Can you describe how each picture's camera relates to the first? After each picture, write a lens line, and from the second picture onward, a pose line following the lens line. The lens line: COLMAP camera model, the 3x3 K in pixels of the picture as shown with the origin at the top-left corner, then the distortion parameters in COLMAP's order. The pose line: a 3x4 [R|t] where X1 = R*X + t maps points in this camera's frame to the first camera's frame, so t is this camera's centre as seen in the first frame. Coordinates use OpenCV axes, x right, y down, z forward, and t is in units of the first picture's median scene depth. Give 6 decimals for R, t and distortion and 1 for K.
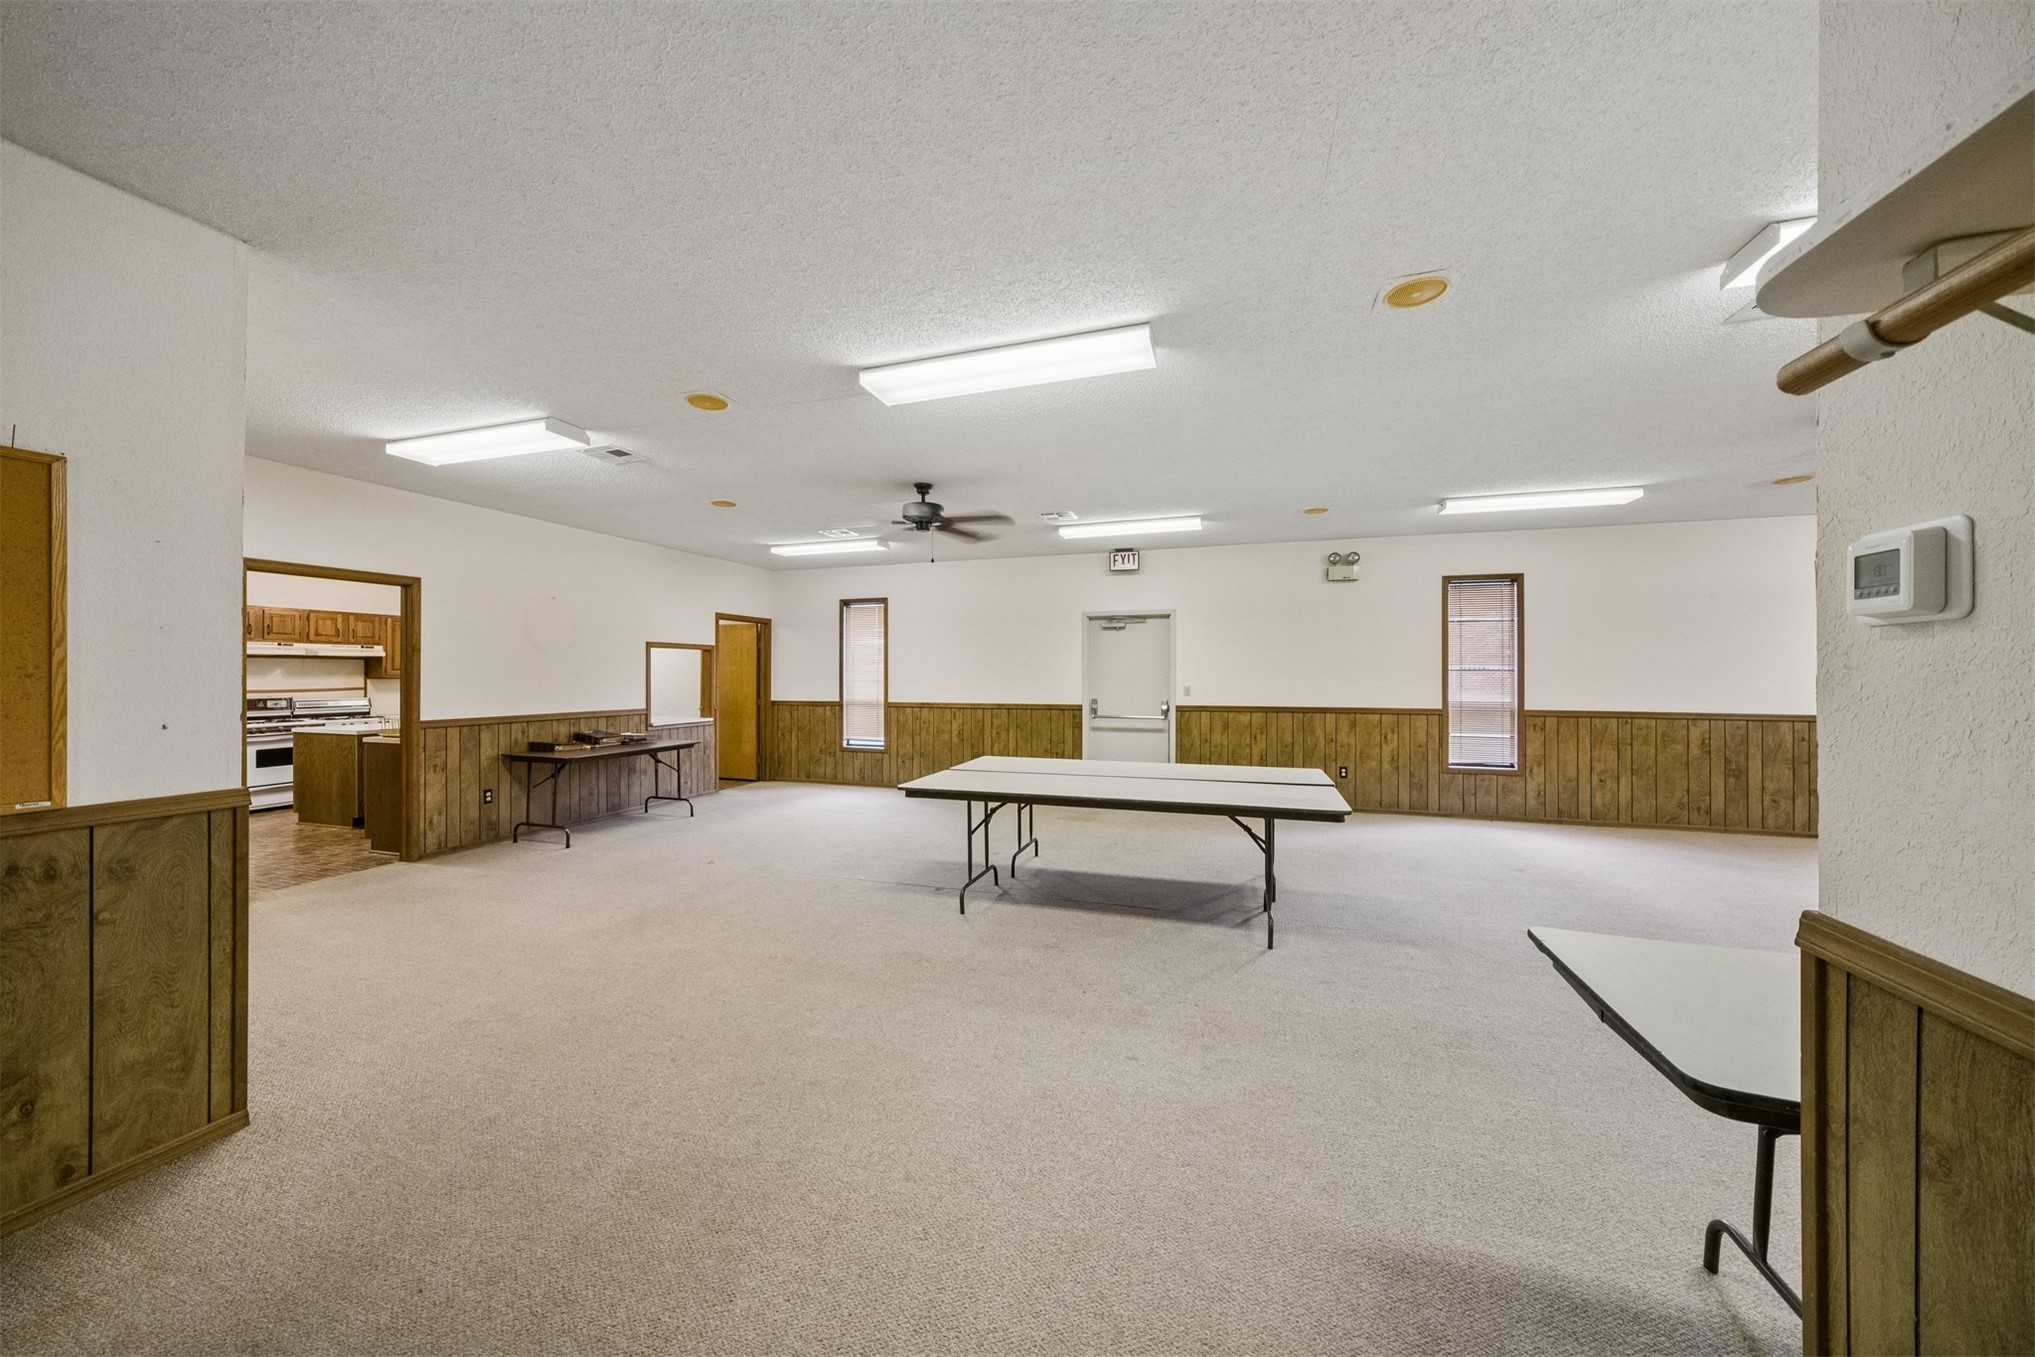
lens RADIAL K [[701.0, 0, 992.2], [0, 701.0, 673.6], [0, 0, 1]] dist [-0.005527, 0.000131]
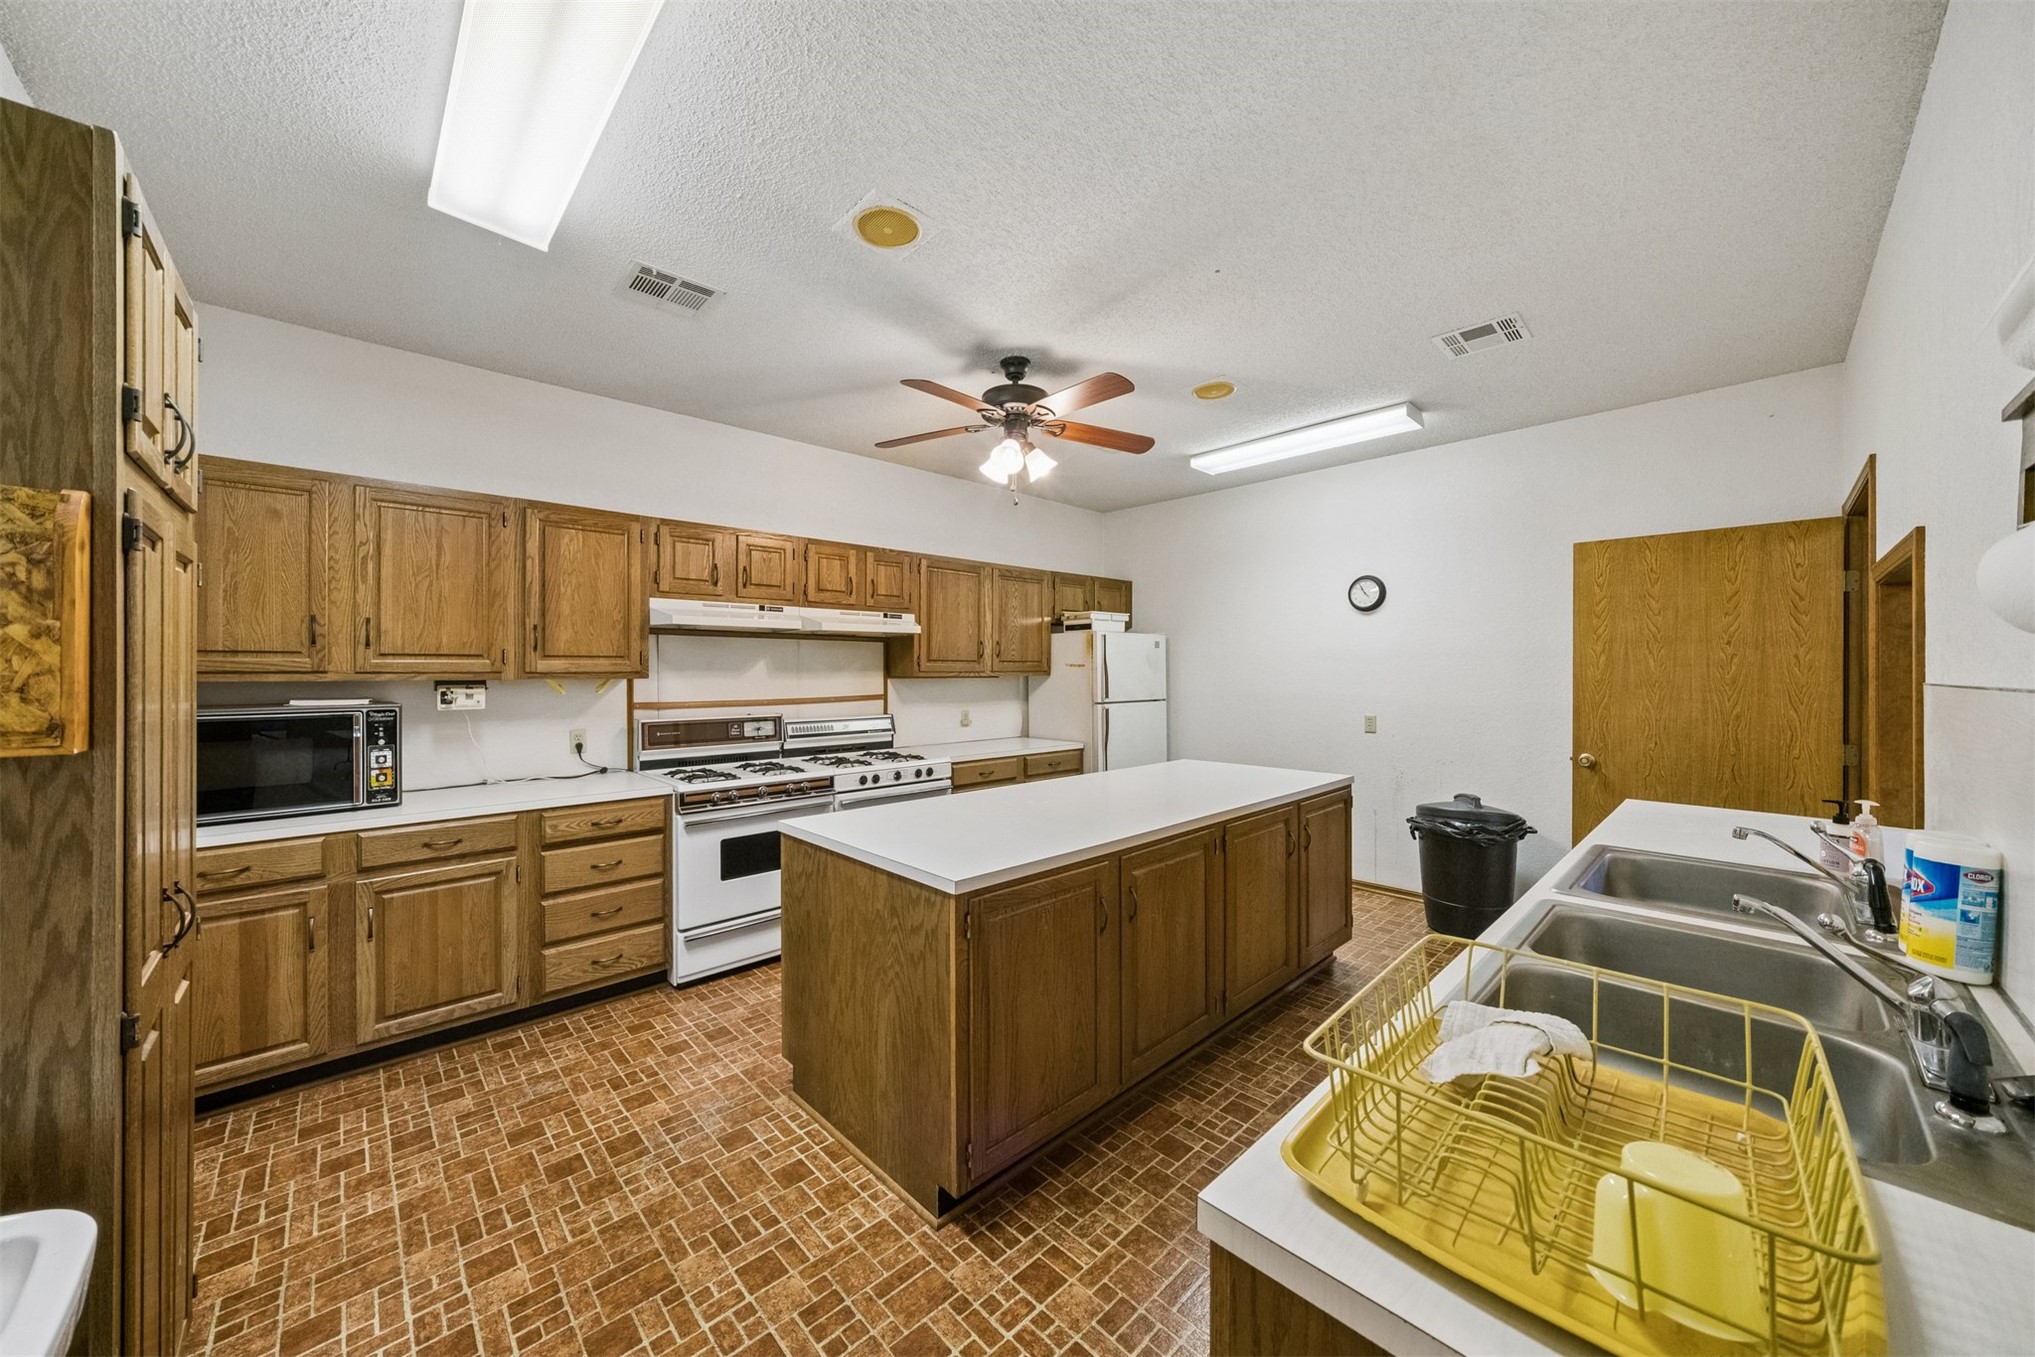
lens RADIAL K [[714.3, 0, 1002.2], [0, 714.3, 673.2], [0, 0, 1]] dist [-0.023441, 0.006838]
pose [[0.879755, 0.001994, -0.475422, -0.601432], [0.000480, 0.999987, 0.005081, 0.000886], [0.475426, -0.004699, 0.879743, 0.604927]]
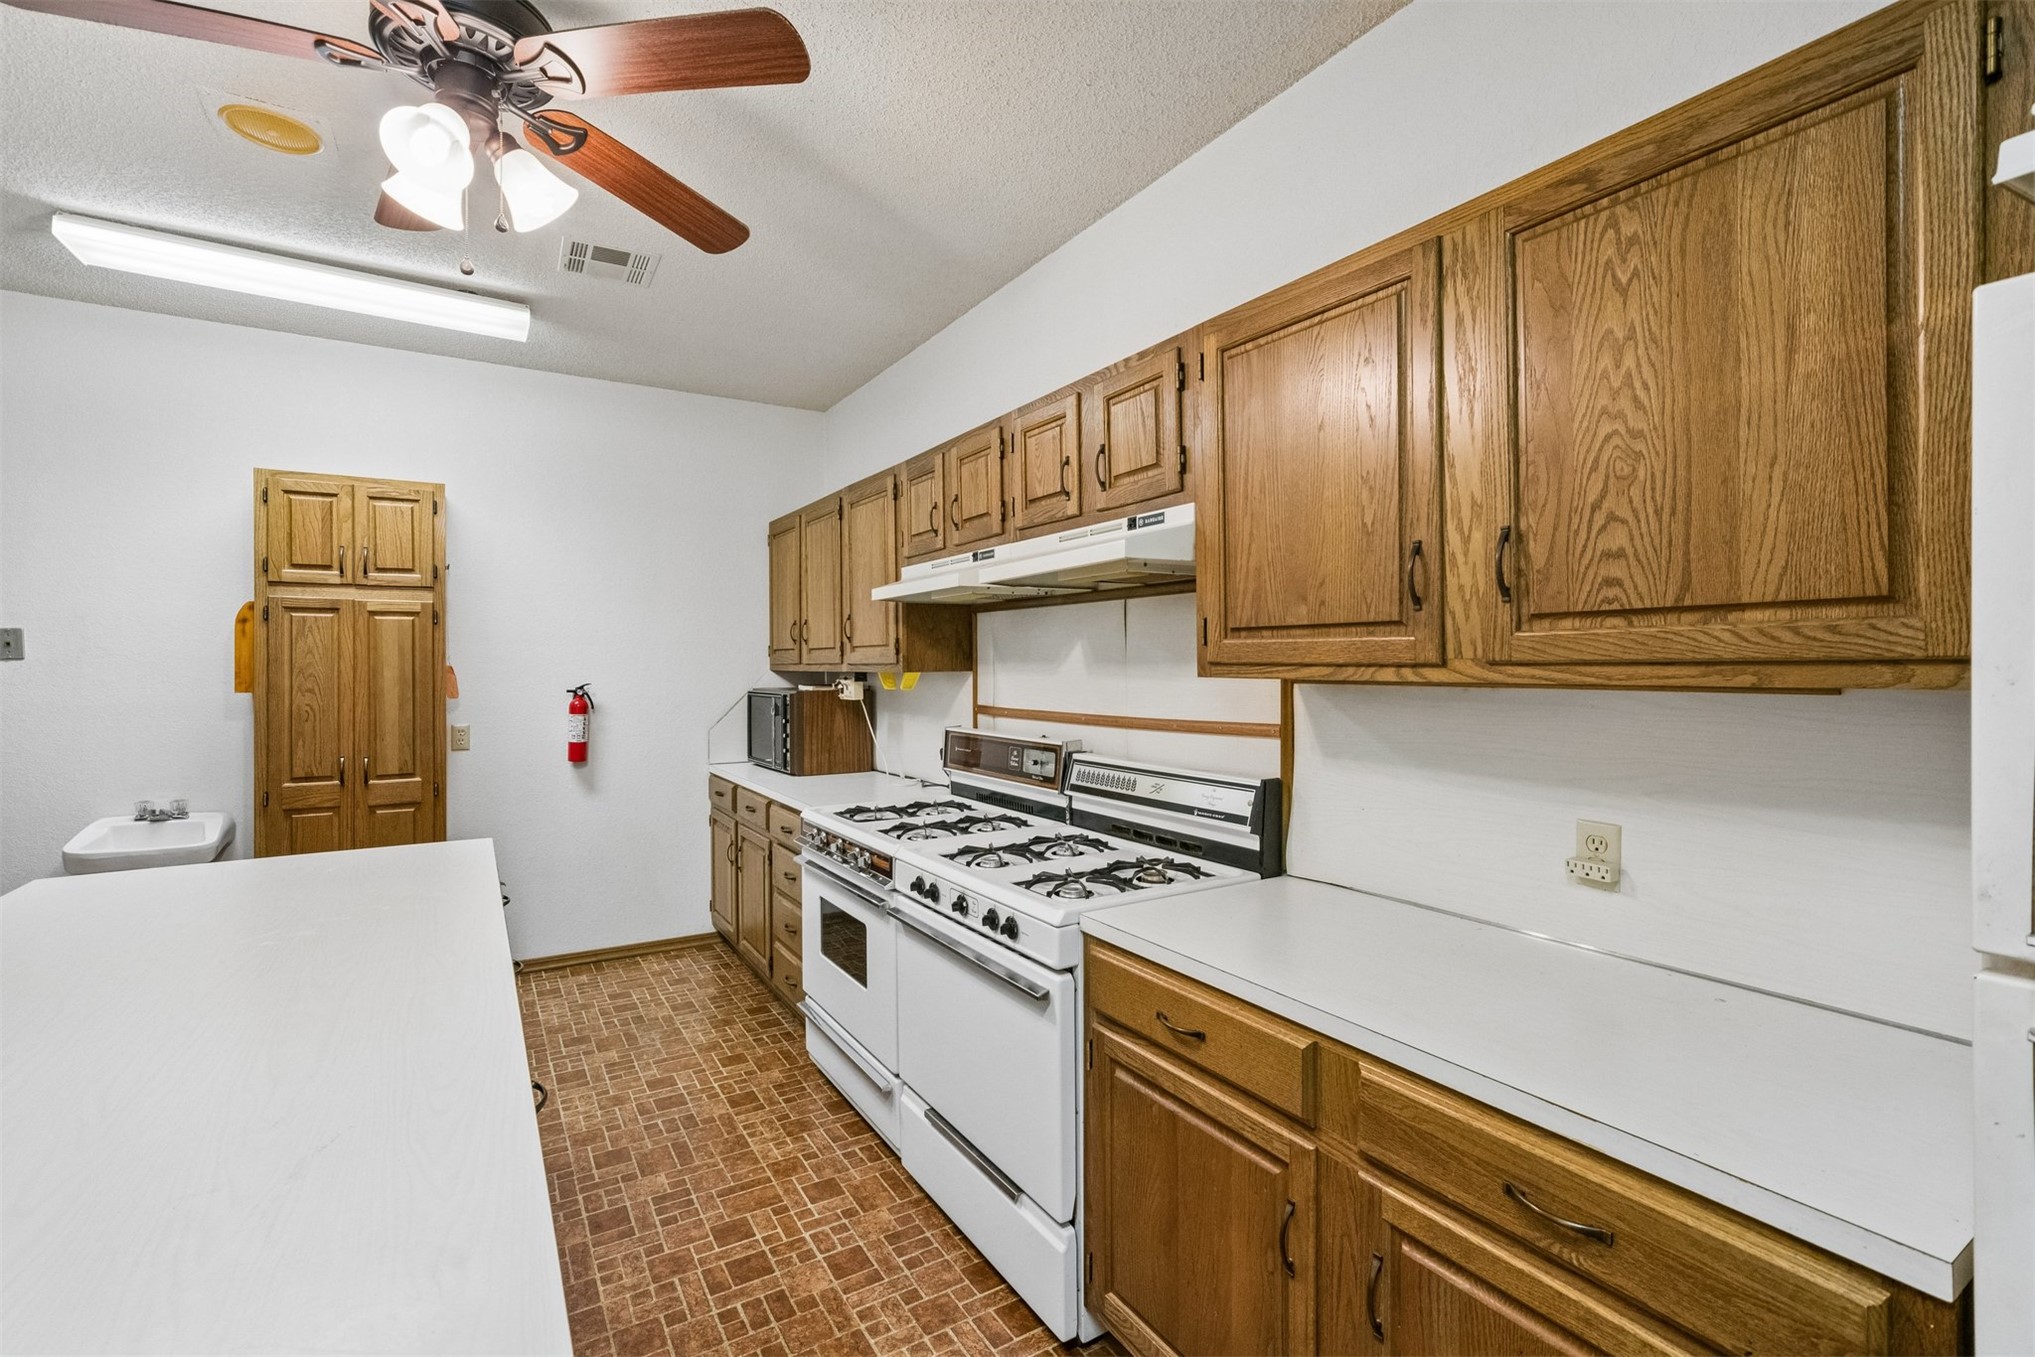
lens RADIAL K [[895.8, 0, 999.7], [0, 895.8, 666.1], [0, 0, 1]] dist [-0.023038, 0.012215]
pose [[-0.650890, 0.006568, -0.759143, -0.702007], [0.006157, 0.999975, 0.003373, 0.001941], [0.759147, -0.002478, -0.650915, 1.176509]]
